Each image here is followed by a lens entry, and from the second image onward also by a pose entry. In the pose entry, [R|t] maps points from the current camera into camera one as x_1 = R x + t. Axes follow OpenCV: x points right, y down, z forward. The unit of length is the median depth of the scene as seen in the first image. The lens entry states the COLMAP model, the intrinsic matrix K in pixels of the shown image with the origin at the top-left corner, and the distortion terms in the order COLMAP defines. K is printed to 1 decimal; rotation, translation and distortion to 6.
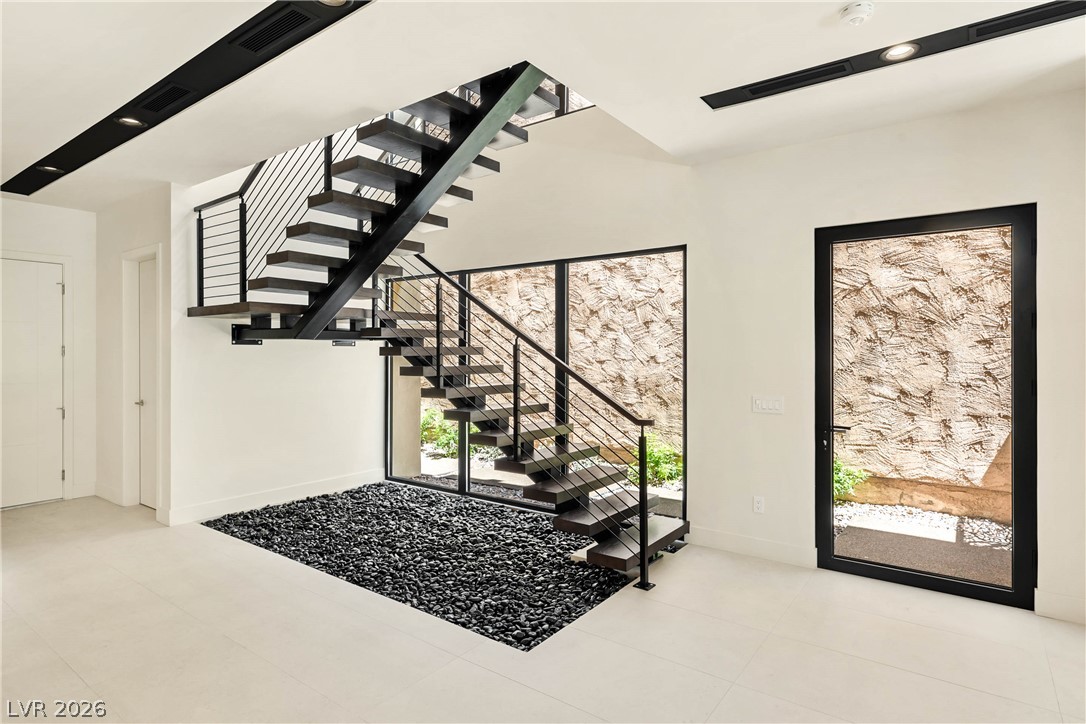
lens RADIAL K [[586.6, 0, 542.3], [0, 586.6, 352.8], [0, 0, 1]] dist [-0.002407, 0.000055]
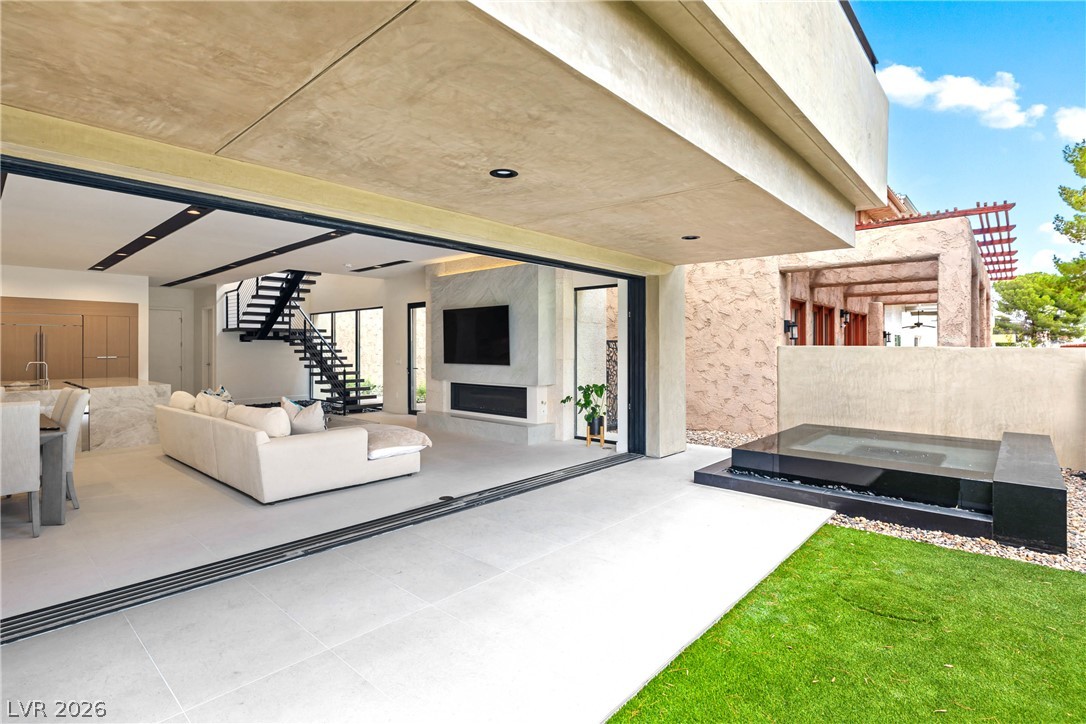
lens RADIAL K [[535.4, 0, 545.3], [0, 535.4, 343.6], [0, 0, 1]] dist [-0.002253, 0.000940]
pose [[0.995430, -0.003651, -0.095423, 1.159106], [0.002790, 0.999954, -0.009155, 0.020246], [0.095452, 0.008847, 0.995395, -1.374691]]
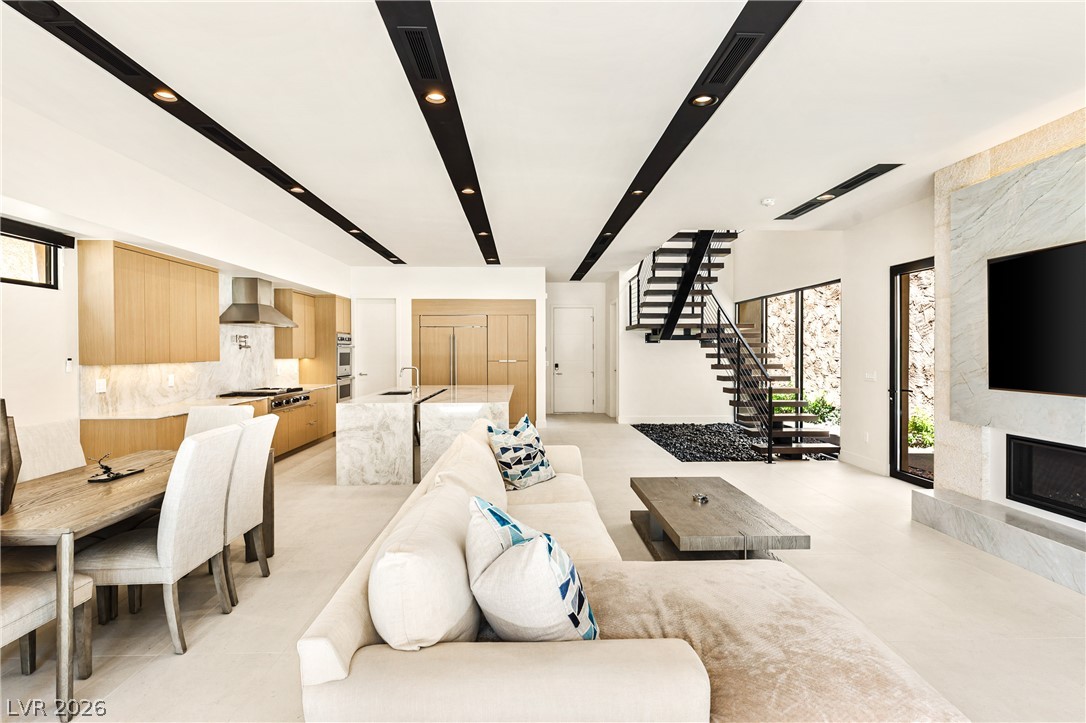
lens RADIAL K [[566.6, 0, 539.2], [0, 566.6, 357.0], [0, 0, 1]] dist [0.000343, 0.000267]
pose [[0.619303, 0.007378, -0.785117, 0.873762], [0.000364, 0.999953, 0.009684, 0.017008], [0.785152, -0.006283, 0.619271, -0.580601]]
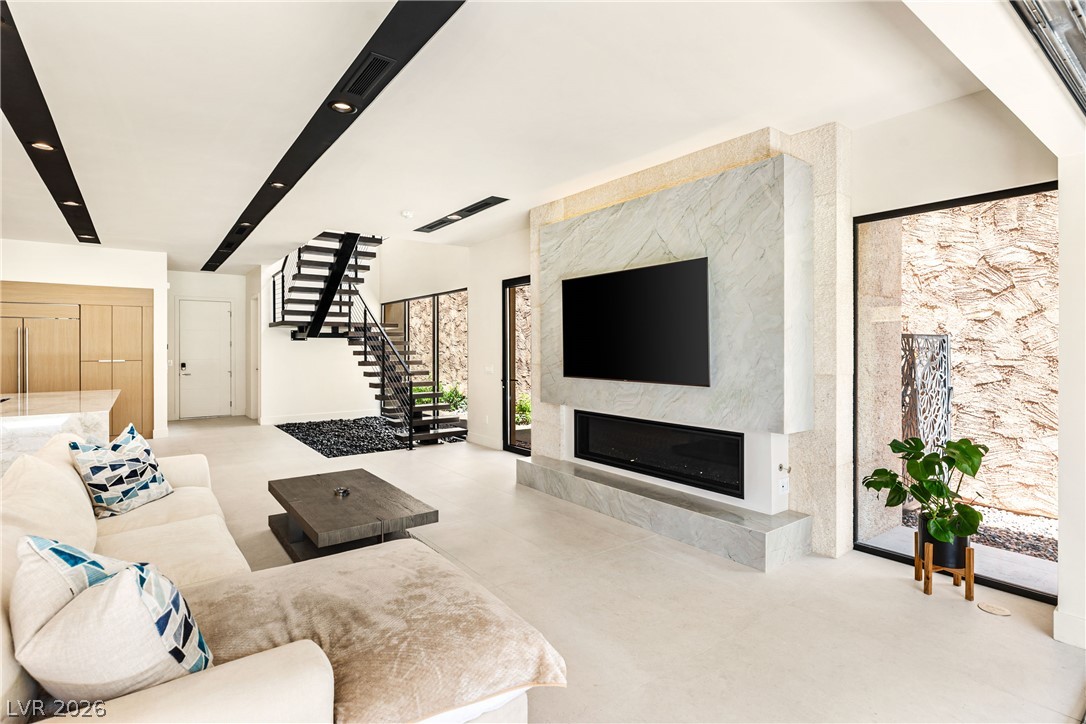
lens RADIAL K [[535.4, 0, 536.2], [0, 535.4, 347.7], [0, 0, 1]] dist [-0.002253, 0.000940]
pose [[0.957011, -0.002089, -0.290045, 0.882911], [0.001618, 0.999997, -0.001866, 0.016991], [0.290048, 0.001316, 0.957011, -0.570948]]
